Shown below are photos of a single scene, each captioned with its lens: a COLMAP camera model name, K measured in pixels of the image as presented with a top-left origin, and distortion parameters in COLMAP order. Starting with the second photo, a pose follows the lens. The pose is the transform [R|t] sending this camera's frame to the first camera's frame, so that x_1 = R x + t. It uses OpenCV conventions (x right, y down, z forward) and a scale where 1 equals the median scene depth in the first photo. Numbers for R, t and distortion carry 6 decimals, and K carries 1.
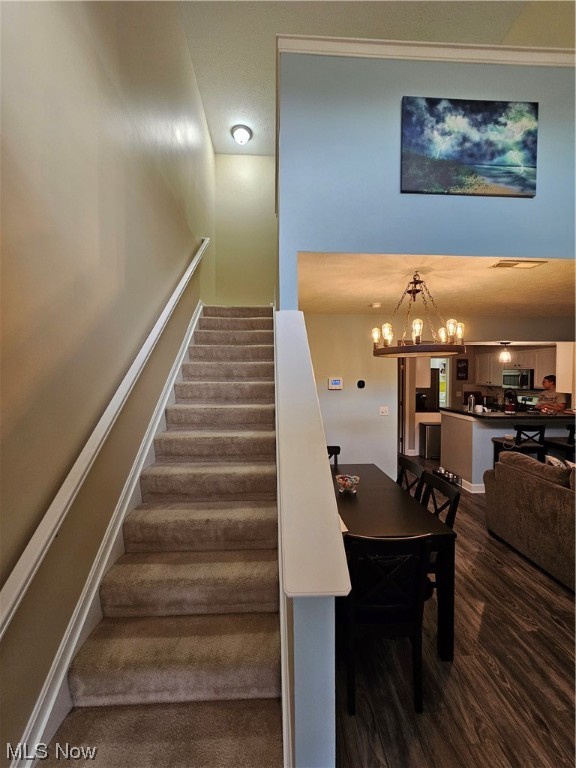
lens RADIAL K [[313.4, 0, 282.9], [0, 313.4, 382.6], [0, 0, 1]] dist [-0.000521, -0.001153]
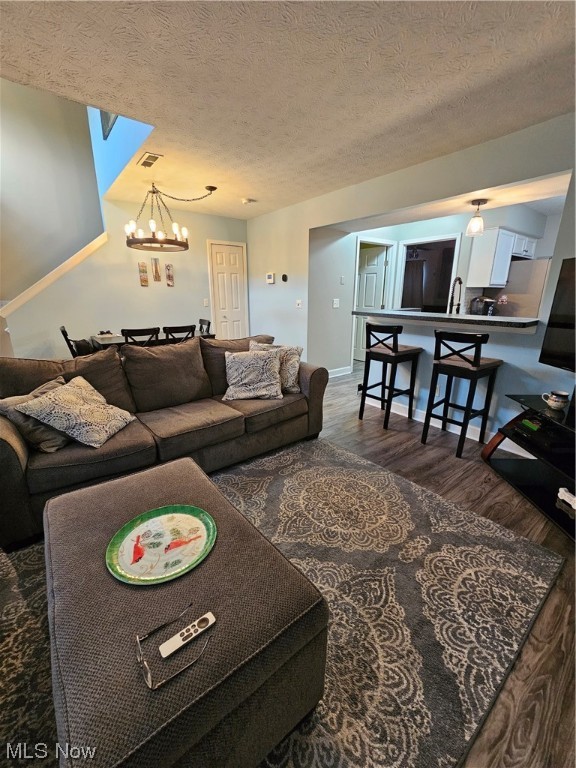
lens RADIAL K [[313.4, 0, 284.6], [0, 313.4, 380.6], [0, 0, 1]] dist [-0.000521, -0.001153]
pose [[0.586288, 0.219570, -0.779779, 2.103476], [-0.017528, 0.965781, 0.258765, 0.122655], [0.809913, -0.138043, 0.570075, 0.588047]]
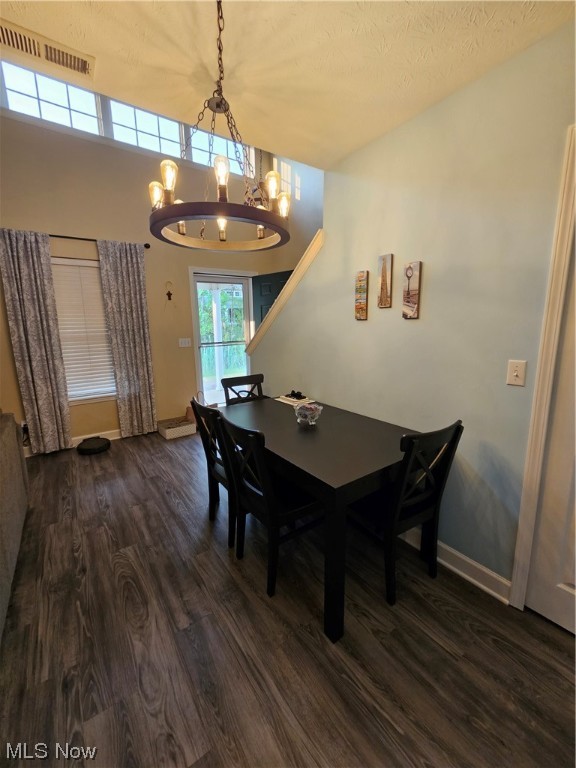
lens RADIAL K [[313.4, 0, 287.7], [0, 313.4, 379.5], [0, 0, 1]] dist [-0.000521, -0.001153]
pose [[-0.832958, 0.112525, -0.541774, 0.713494], [0.002694, 0.979918, 0.199384, 0.064085], [0.553330, 0.164619, -0.816534, 1.688777]]
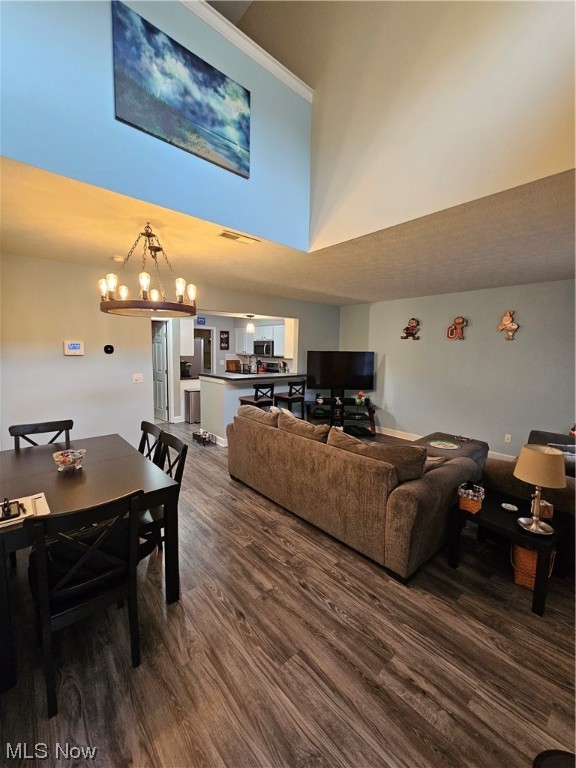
lens RADIAL K [[313.4, 0, 285.0], [0, 313.4, 380.1], [0, 0, 1]] dist [-0.000521, -0.001153]
pose [[0.779781, -0.046615, 0.624315, 0.143436], [-0.002748, 0.996960, 0.077871, 0.040240], [-0.626047, -0.062439, 0.777282, -0.010685]]
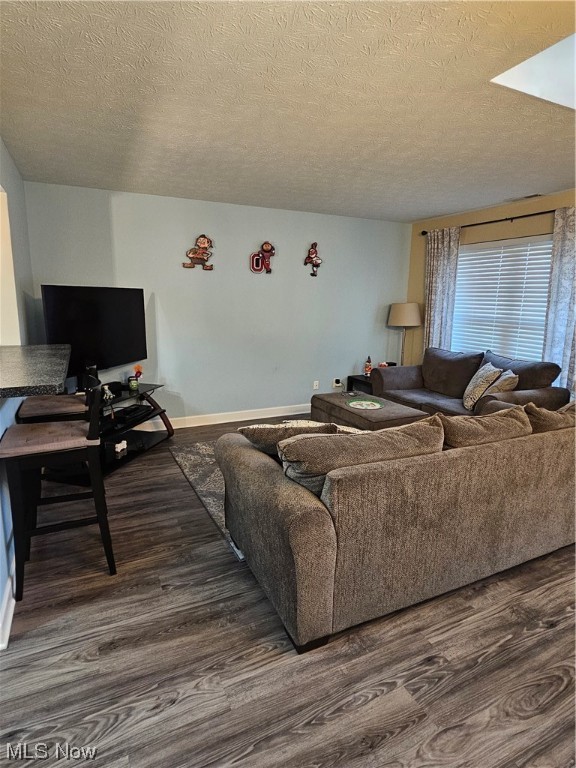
lens RADIAL K [[426.3, 0, 282.4], [0, 426.3, 364.7], [0, 0, 1]] dist [-0.002769, 0.000933]
pose [[-0.398766, -0.148967, 0.904873, 0.305364], [0.005536, 0.986309, 0.164813, 0.033884], [-0.917036, 0.070731, -0.392482, 1.634958]]
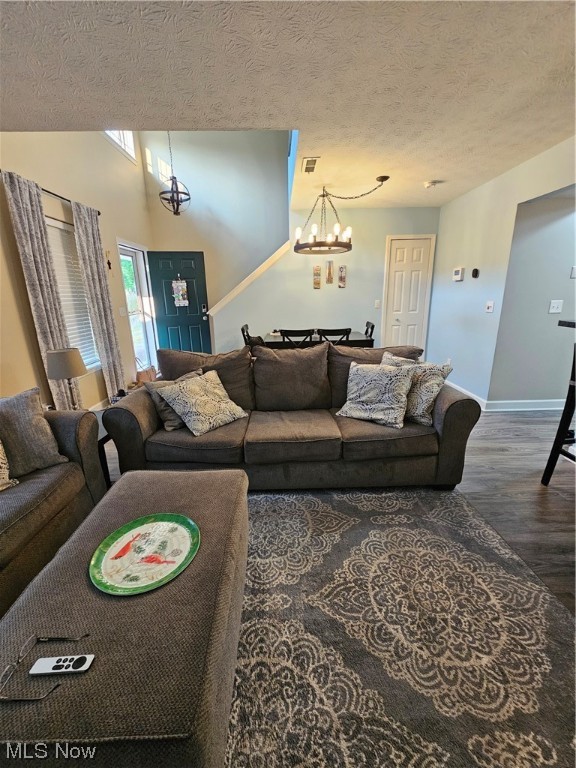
lens RADIAL K [[313.4, 0, 284.4], [0, 313.4, 381.2], [0, 0, 1]] dist [-0.000521, -0.001153]
pose [[-0.018789, 0.270727, -0.962473, 2.069340], [-0.000117, 0.962642, 0.270777, 0.103485], [0.999823, 0.005200, -0.018055, 0.888886]]
